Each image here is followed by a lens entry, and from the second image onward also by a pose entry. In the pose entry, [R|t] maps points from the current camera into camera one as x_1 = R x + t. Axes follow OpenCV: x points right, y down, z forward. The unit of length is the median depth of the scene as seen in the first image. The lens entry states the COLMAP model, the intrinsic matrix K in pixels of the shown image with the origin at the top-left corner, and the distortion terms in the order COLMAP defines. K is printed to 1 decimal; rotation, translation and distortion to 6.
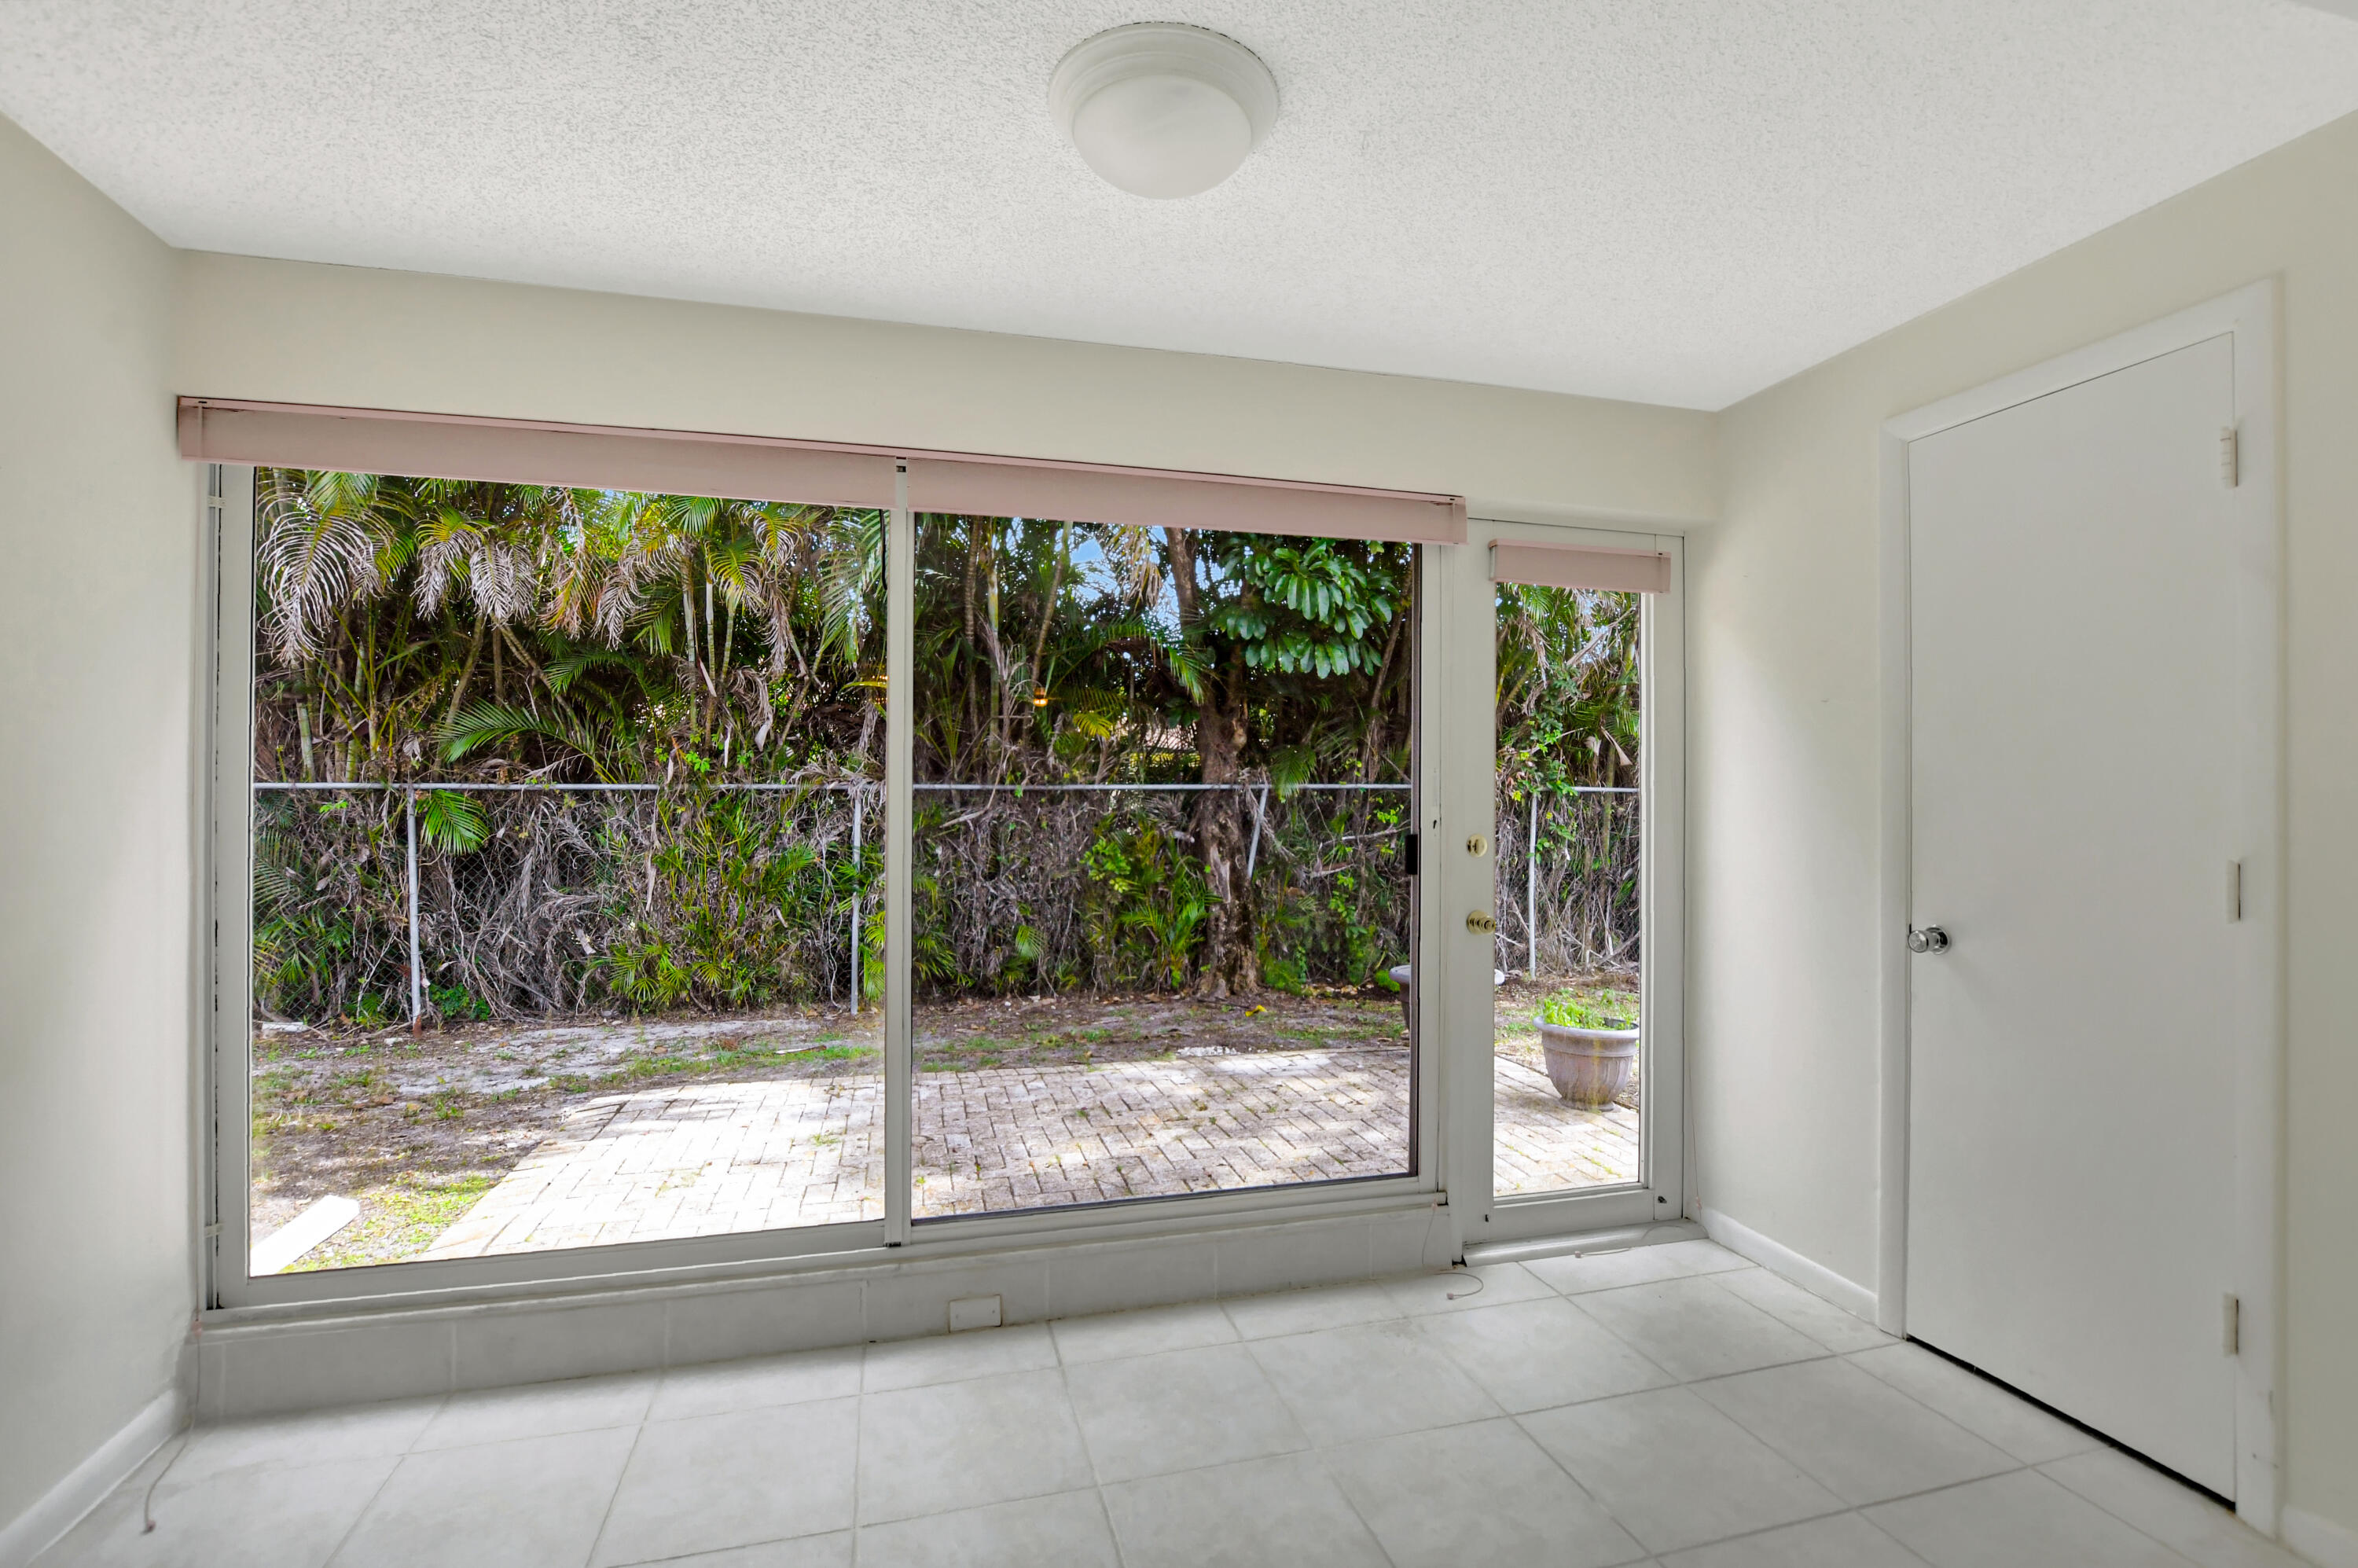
lens RADIAL K [[1074.8, 0, 1196.1], [0, 1074.8, 793.1], [0, 0, 1]] dist [-0.031059, 0.004195]
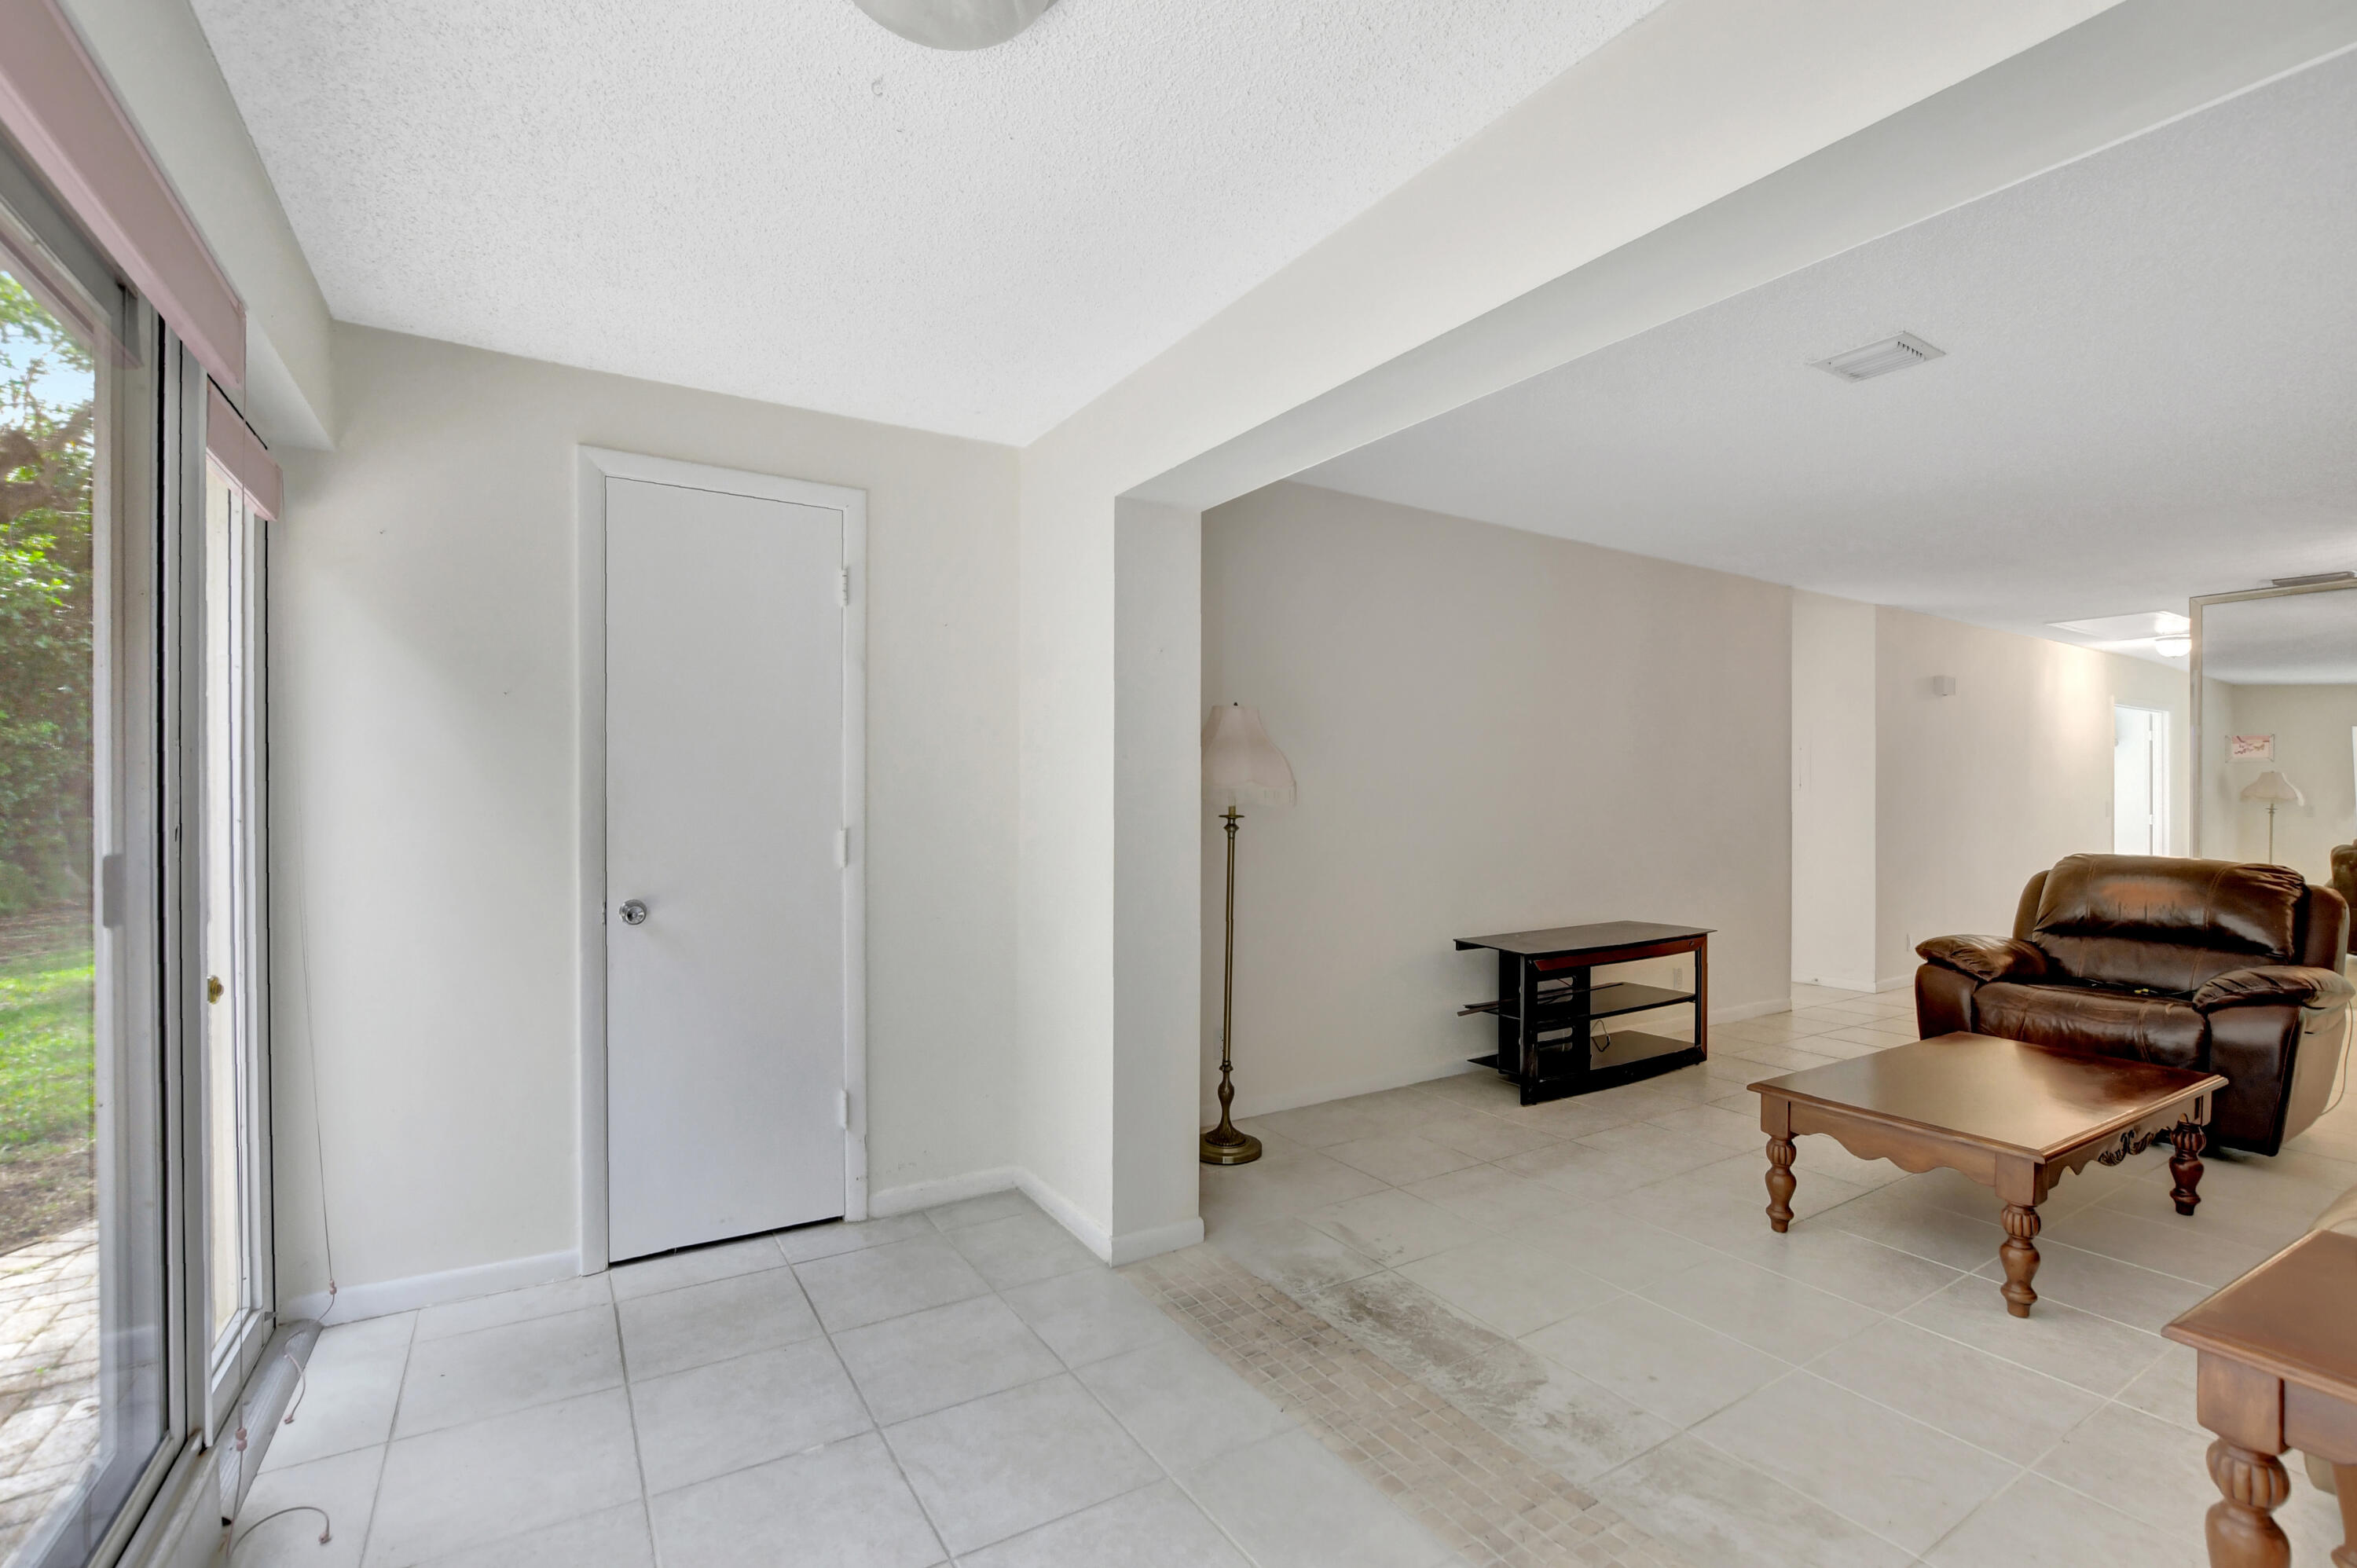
lens RADIAL K [[1074.3, 0, 1167.3], [0, 1074.3, 794.3], [0, 0, 1]] dist [-0.031059, 0.004195]
pose [[-0.307174, 0.005620, 0.951637, -0.163933], [-0.006756, 0.999944, -0.008086, 0.003753], [-0.951629, -0.008913, -0.307119, 0.215167]]
